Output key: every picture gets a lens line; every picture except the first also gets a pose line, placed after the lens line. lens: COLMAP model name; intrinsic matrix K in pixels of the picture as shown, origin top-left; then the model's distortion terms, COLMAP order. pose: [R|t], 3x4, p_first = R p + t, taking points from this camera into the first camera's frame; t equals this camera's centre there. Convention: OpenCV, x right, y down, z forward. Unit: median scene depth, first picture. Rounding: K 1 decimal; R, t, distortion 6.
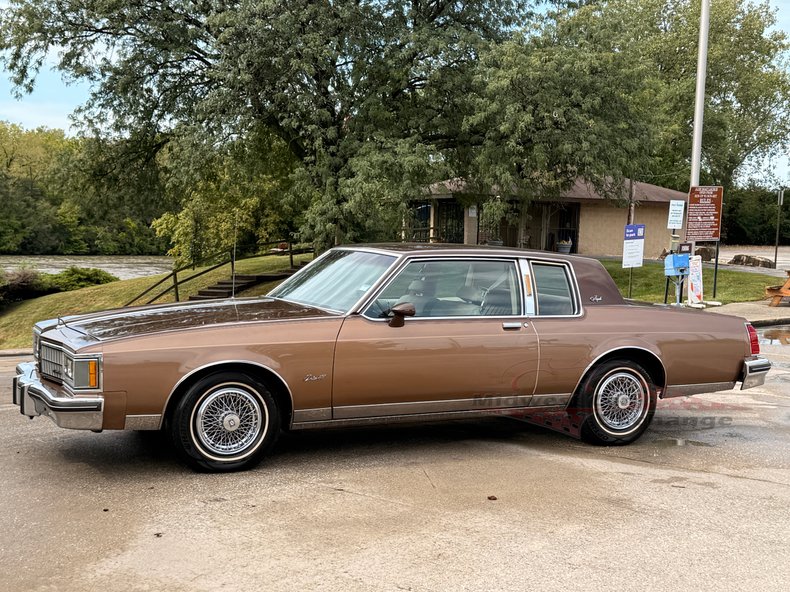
lens RADIAL K [[1098.8, 0, 394.4], [0, 1098.8, 305.9], [0, 0, 1]] dist [0.178694, -0.324624]
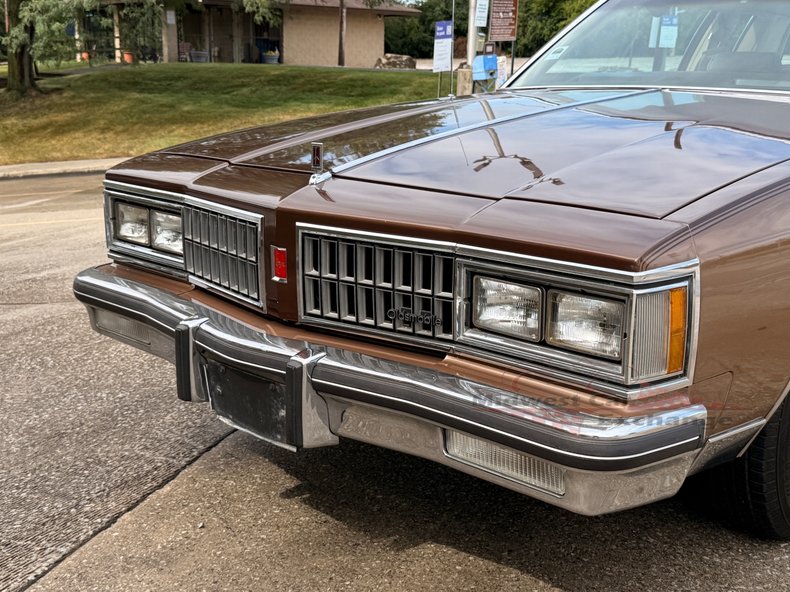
lens RADIAL K [[1018.2, 0, 389.8], [0, 1018.2, 308.2], [0, 0, 1]] dist [0.213385, -0.522534]
pose [[0.939649, -0.096631, 0.328210, -0.115601], [0.037303, 0.982503, 0.182471, 0.000335], [-0.340100, -0.159216, 0.926813, 0.204407]]
